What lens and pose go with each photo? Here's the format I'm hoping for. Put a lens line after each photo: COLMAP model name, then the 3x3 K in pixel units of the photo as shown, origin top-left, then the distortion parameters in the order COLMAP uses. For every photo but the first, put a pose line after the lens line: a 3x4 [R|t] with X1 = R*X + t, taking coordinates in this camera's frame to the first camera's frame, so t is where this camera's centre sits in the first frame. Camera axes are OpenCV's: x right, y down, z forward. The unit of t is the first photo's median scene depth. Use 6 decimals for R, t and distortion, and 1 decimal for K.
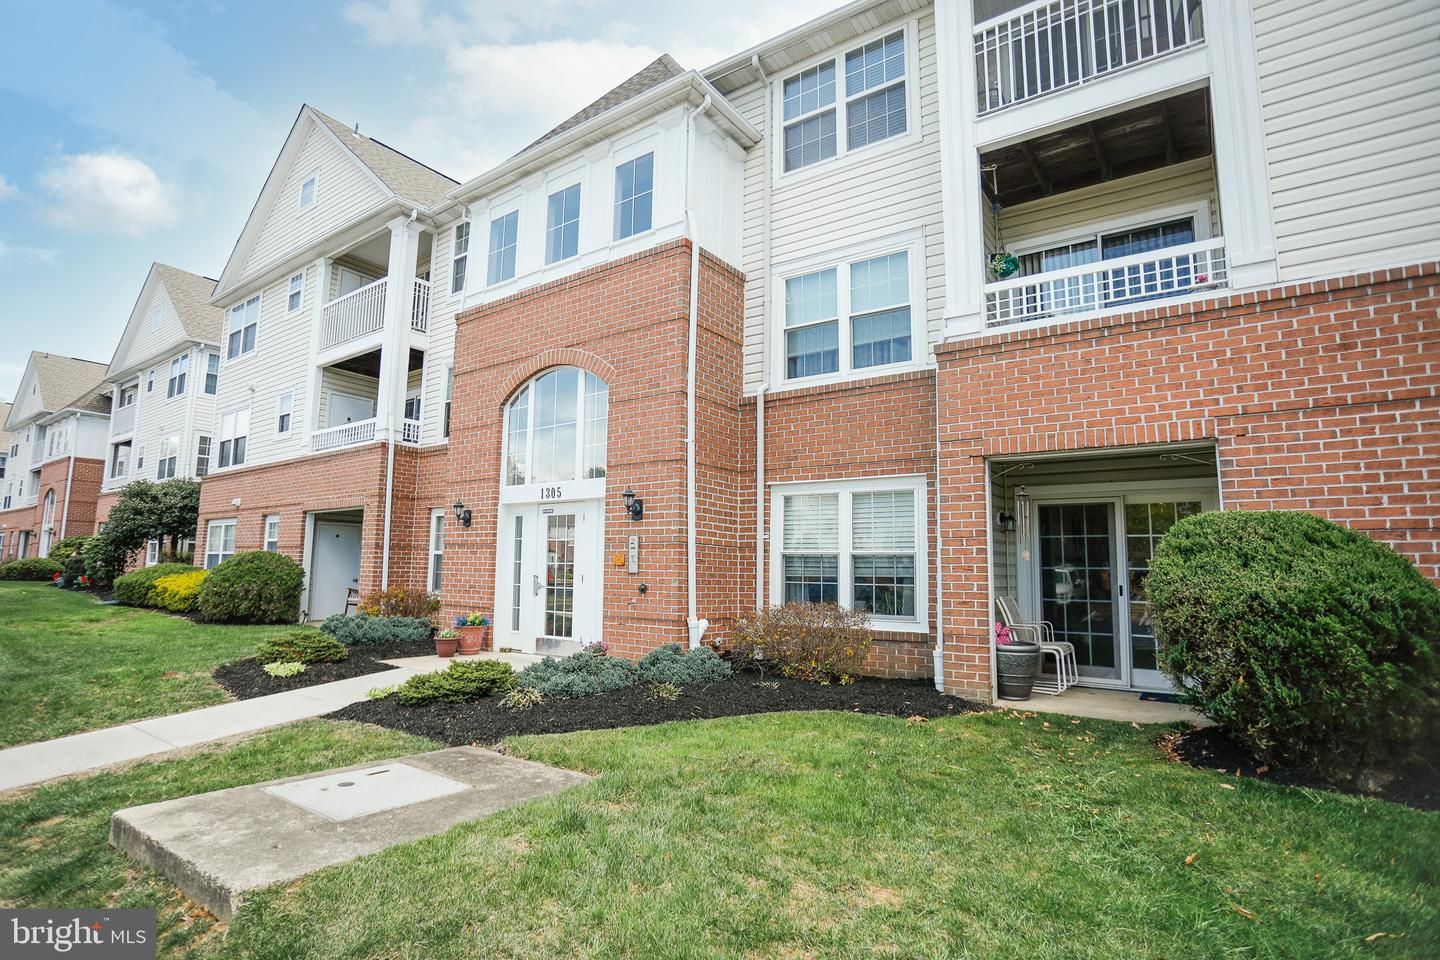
lens RADIAL K [[726.2, 0, 712.7], [0, 726.2, 484.7], [0, 0, 1]] dist [-0.024827, 0.002475]
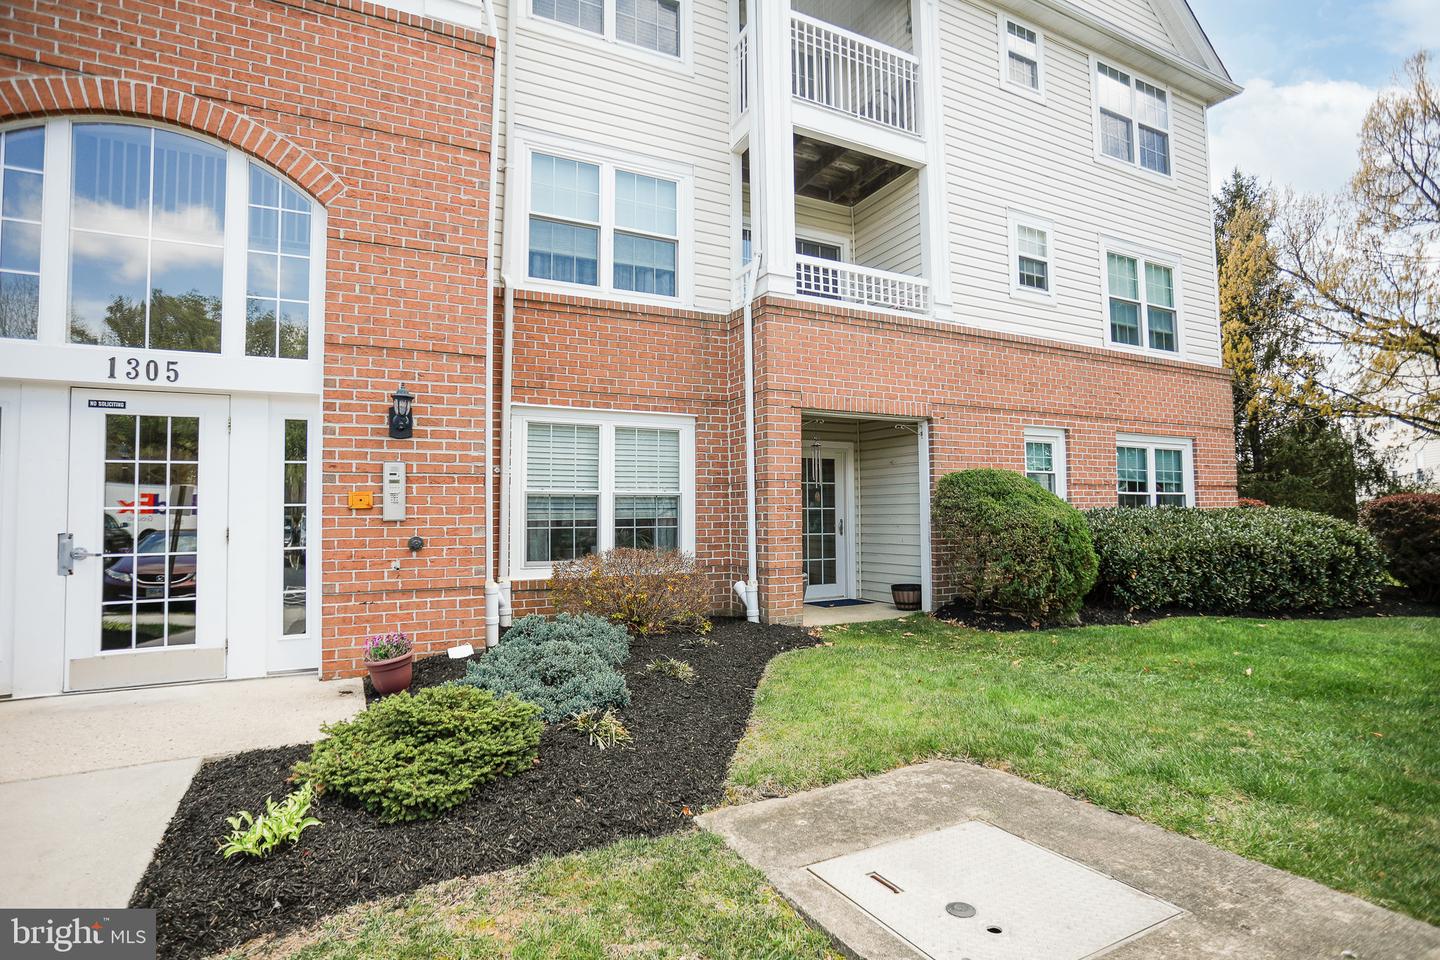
lens RADIAL K [[726.2, 0, 715.5], [0, 726.2, 474.9], [0, 0, 1]] dist [-0.024827, 0.002475]
pose [[0.464201, 0.031200, 0.885180, -0.552852], [-0.088284, 0.996033, 0.011190, 0.050762], [-0.881319, -0.083342, 0.465114, 0.472352]]
